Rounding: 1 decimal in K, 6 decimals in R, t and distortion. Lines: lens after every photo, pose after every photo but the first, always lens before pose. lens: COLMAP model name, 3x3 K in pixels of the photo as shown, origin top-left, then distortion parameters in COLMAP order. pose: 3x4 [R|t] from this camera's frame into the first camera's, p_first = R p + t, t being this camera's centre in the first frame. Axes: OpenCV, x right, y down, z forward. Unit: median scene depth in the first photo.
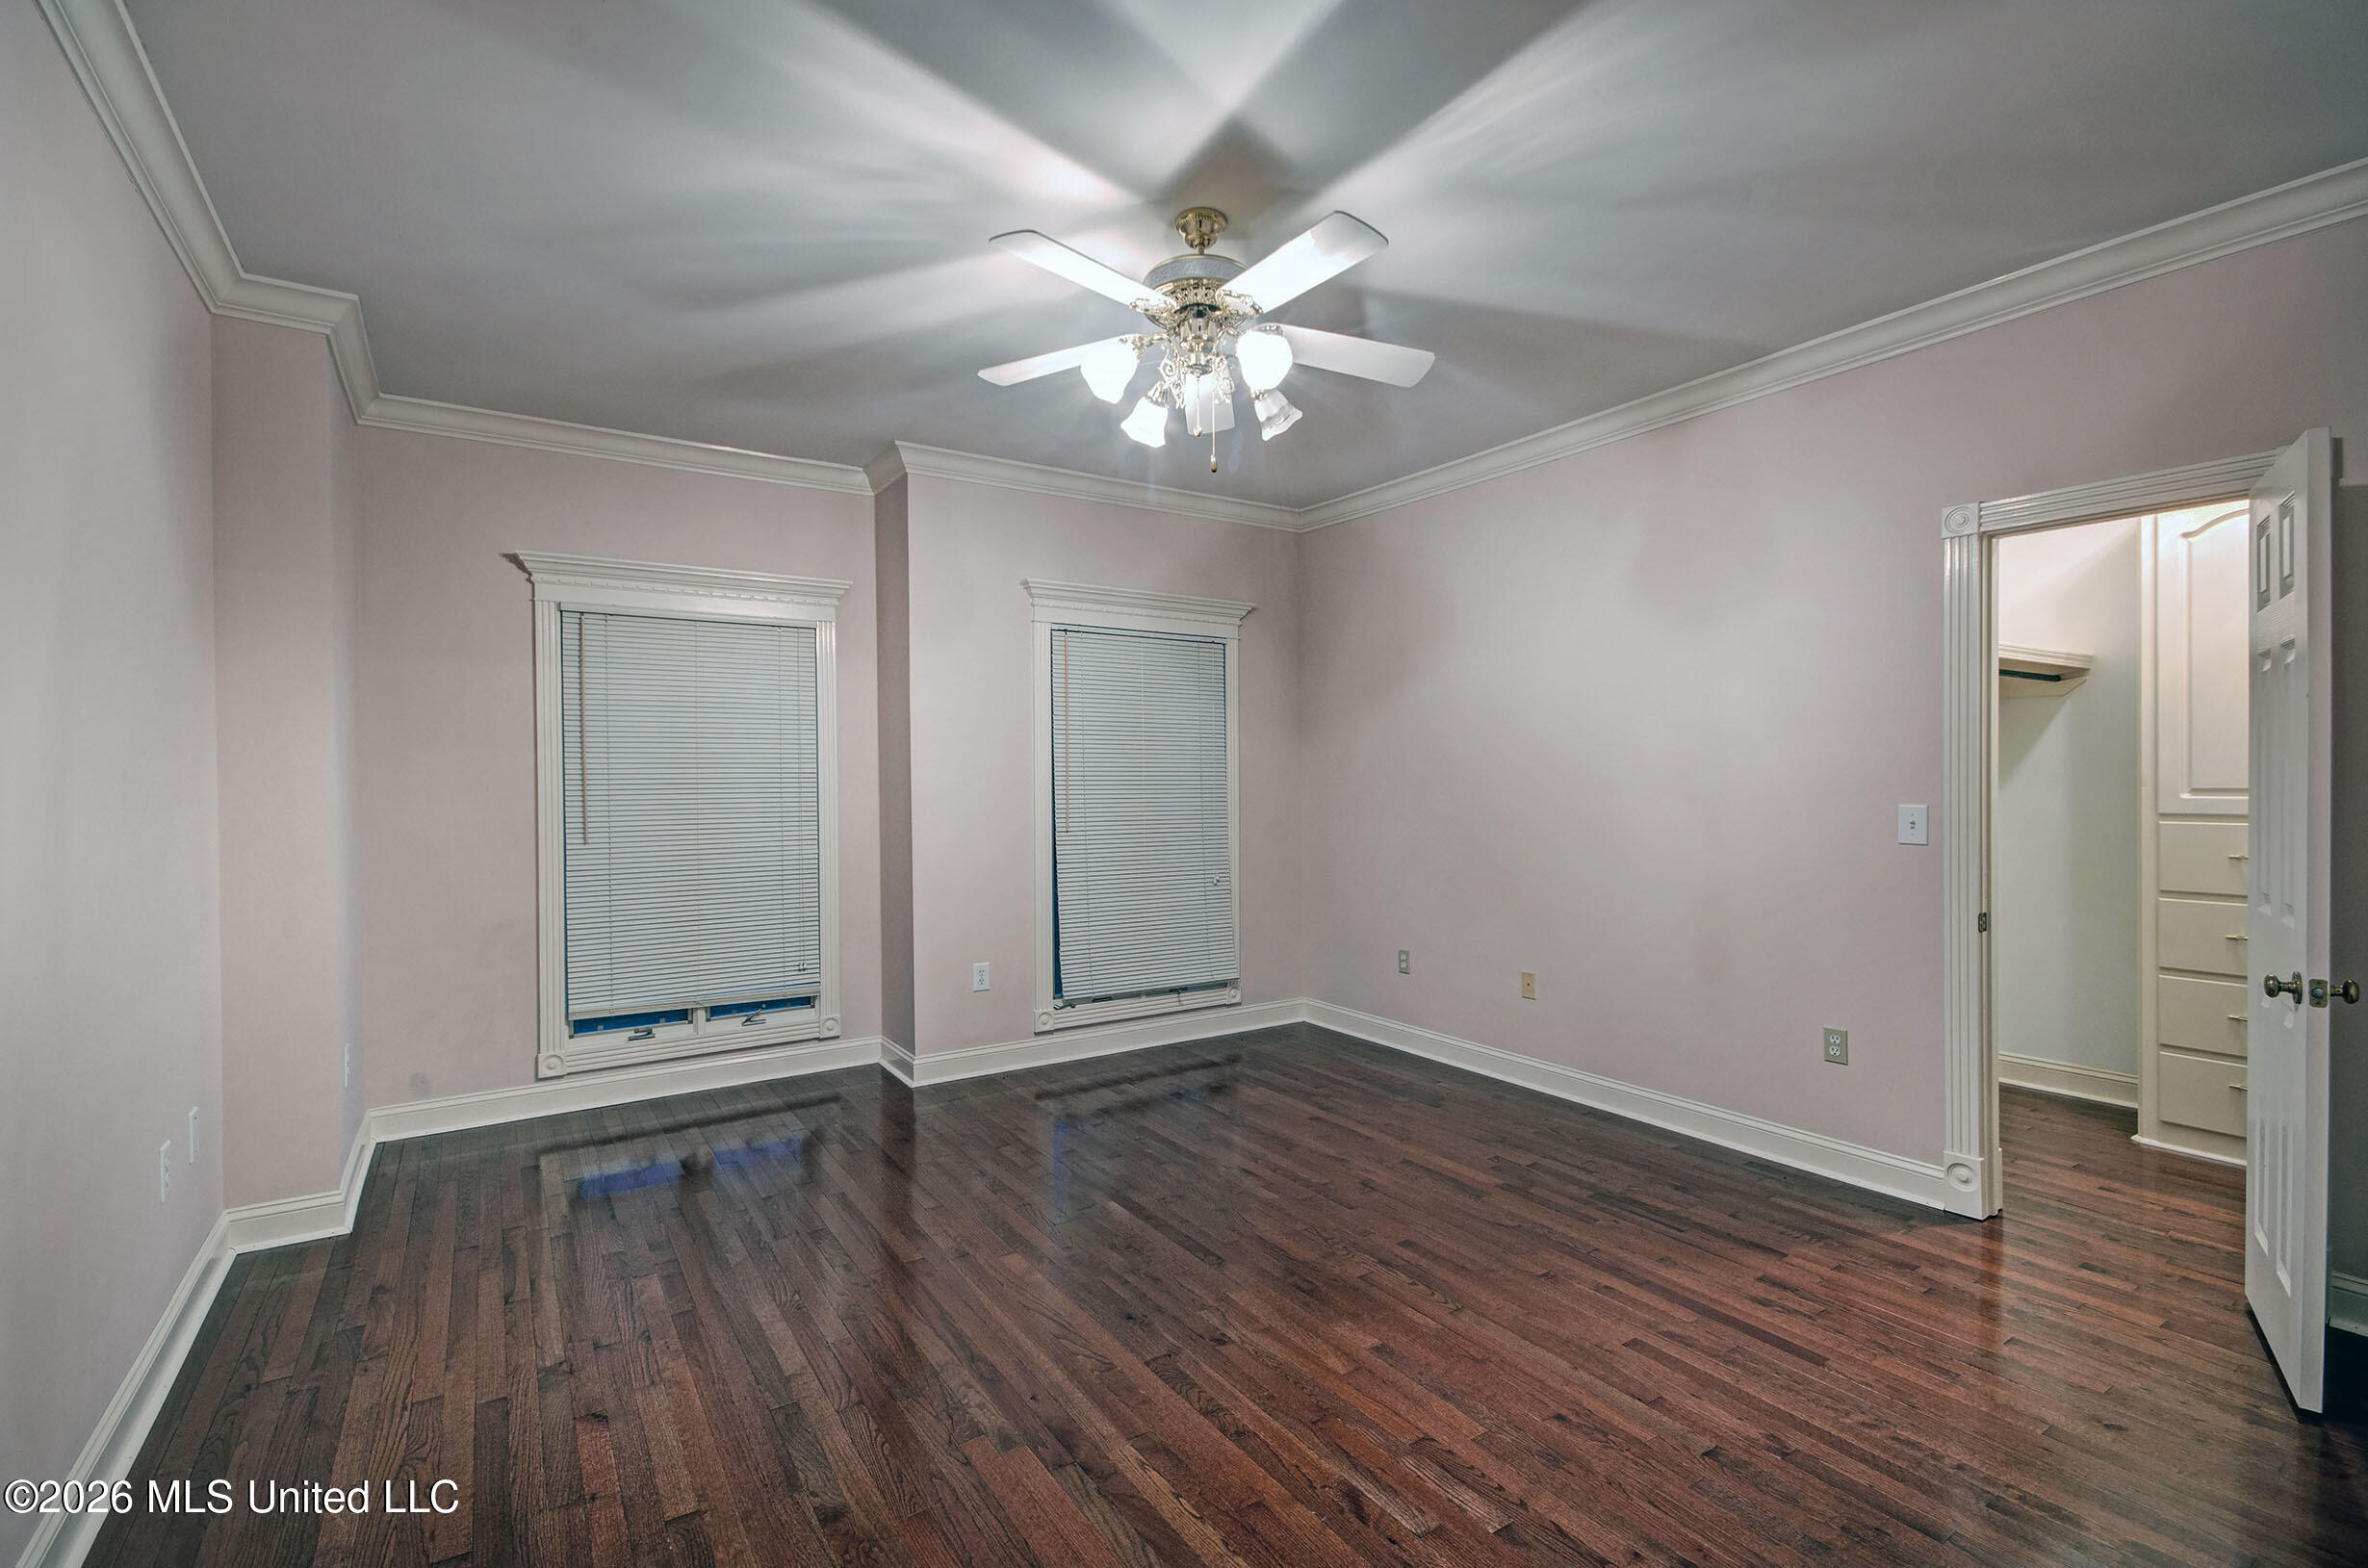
lens RADIAL K [[1066.6, 0, 1179.2], [0, 1066.6, 781.1], [0, 0, 1]] dist [-0.011148, 0.000570]
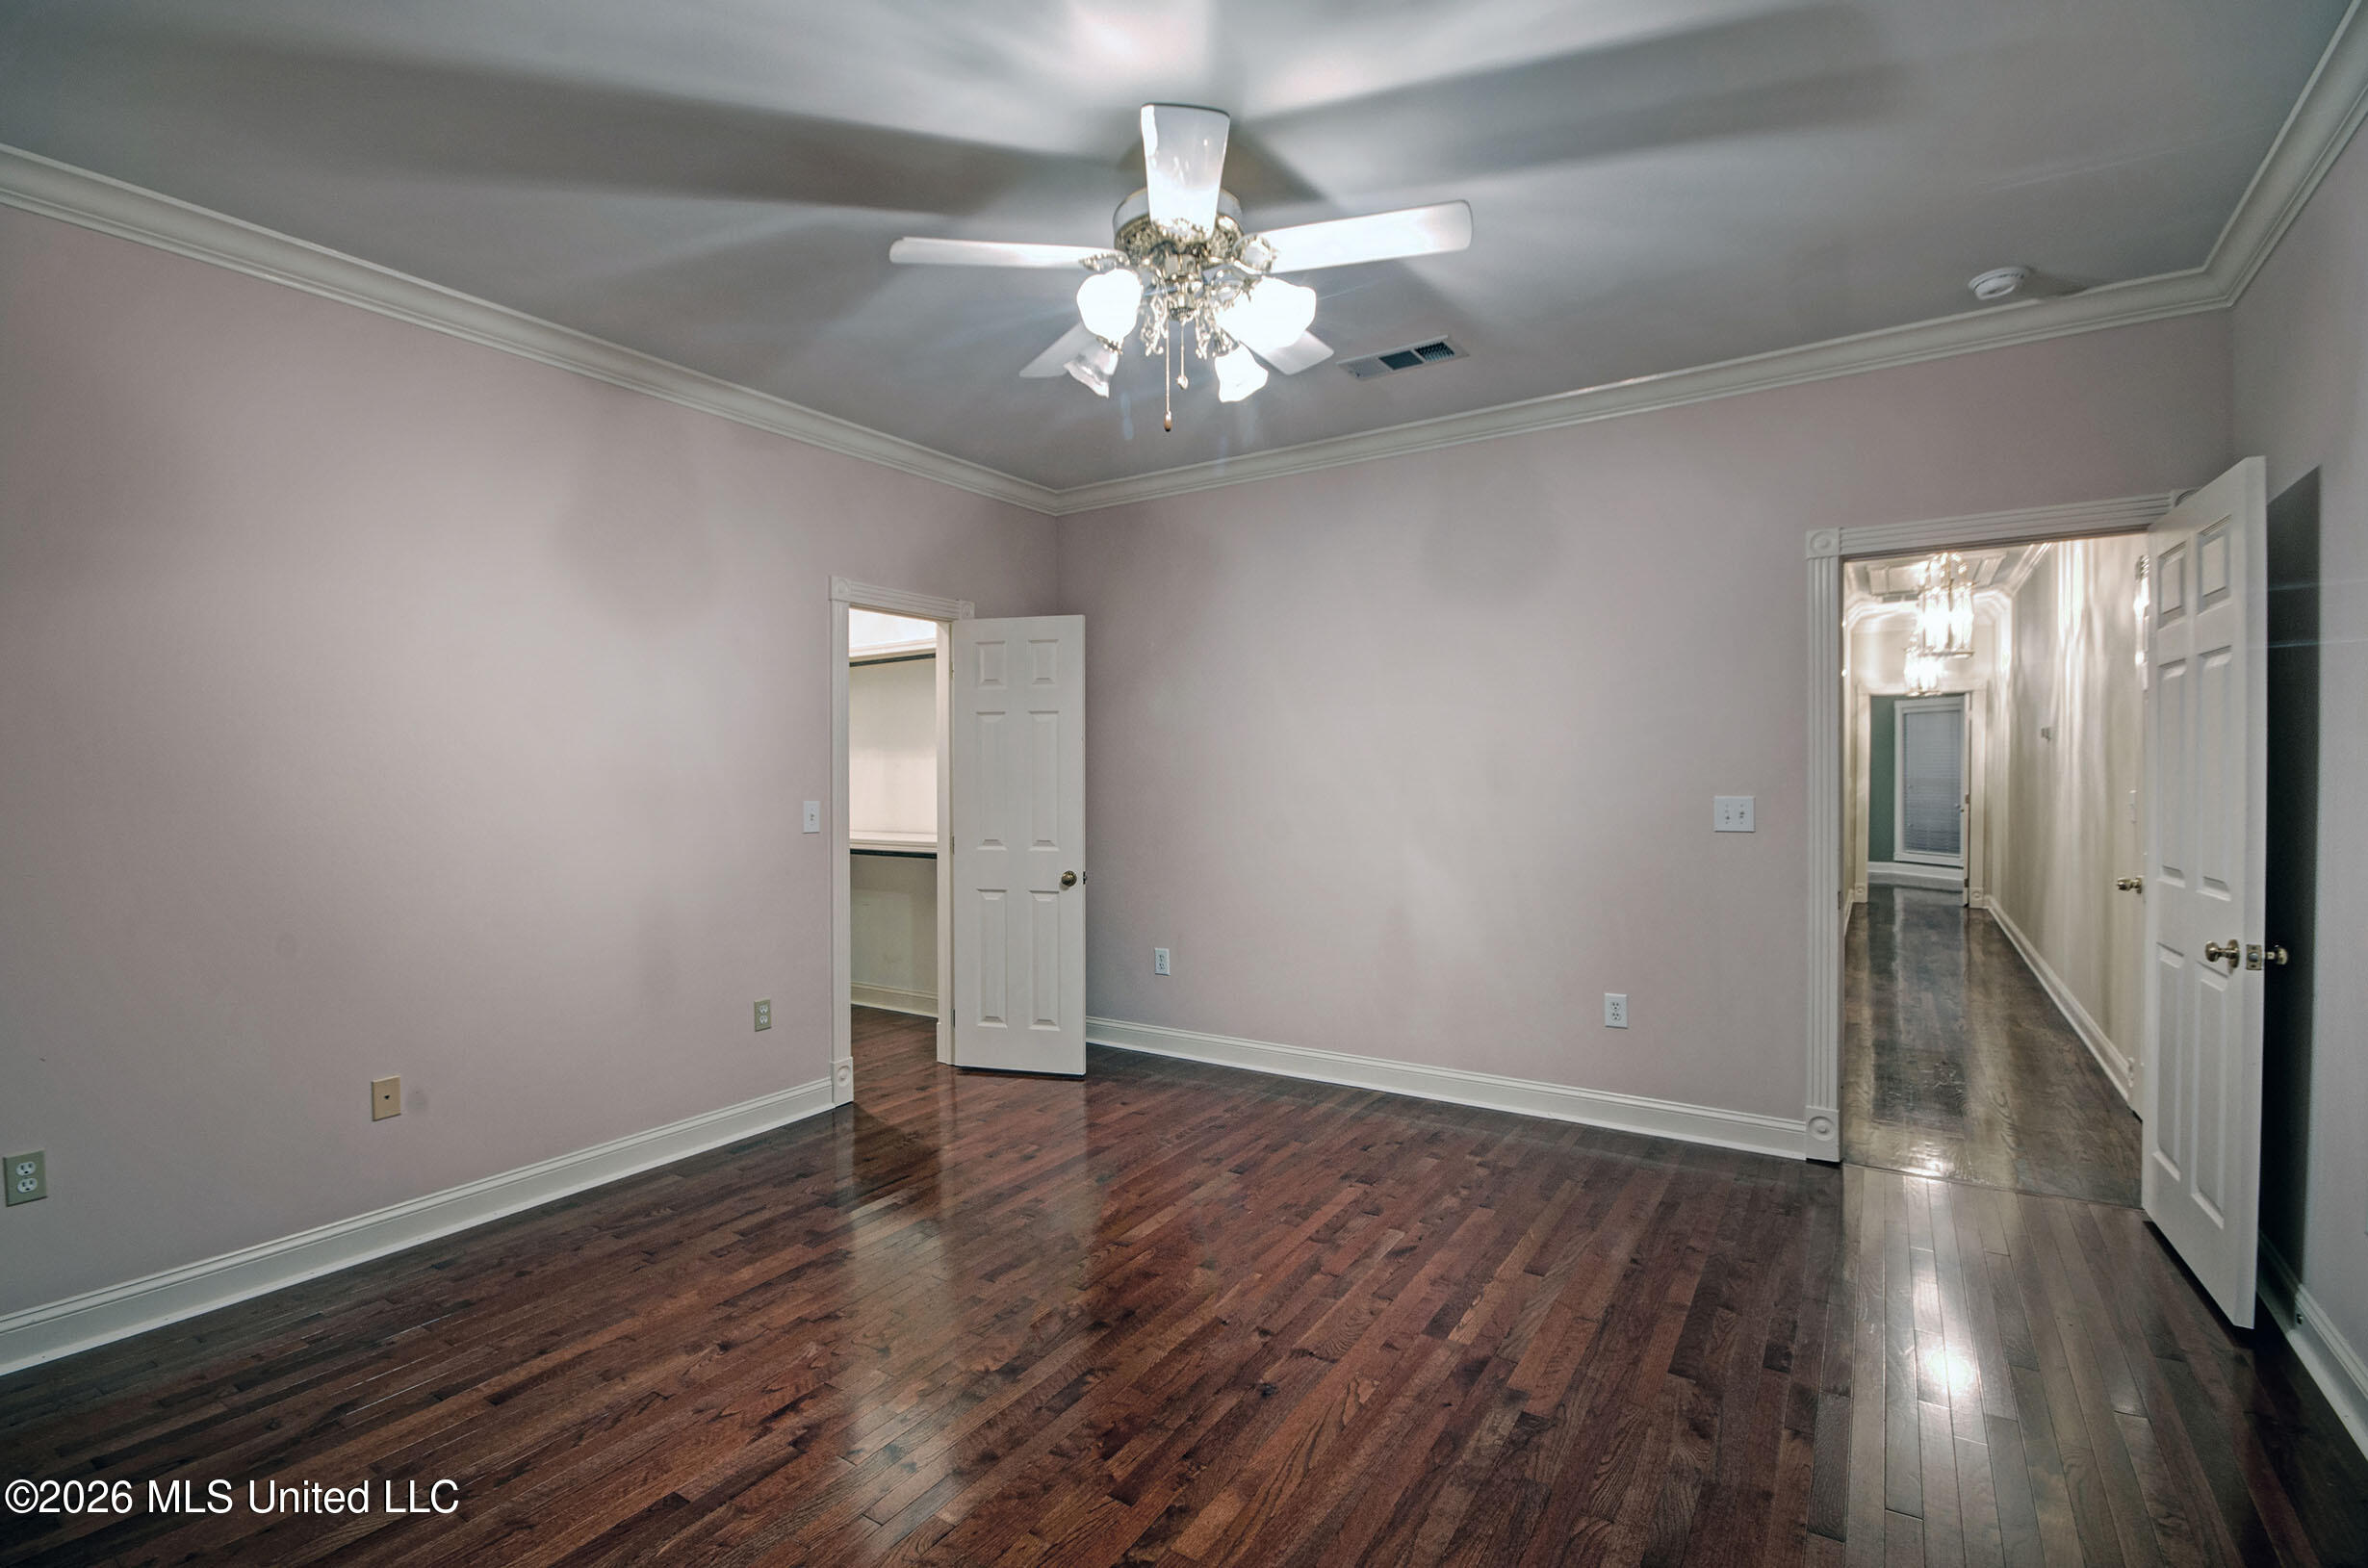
lens RADIAL K [[1066.6, 0, 1173.5], [0, 1066.6, 781.1], [0, 0, 1]] dist [-0.011148, 0.000570]
pose [[-0.402850, -0.002274, 0.915263, -0.763233], [0.010717, 0.999917, 0.007201, -0.007744], [-0.915203, 0.012710, -0.402792, 1.322786]]
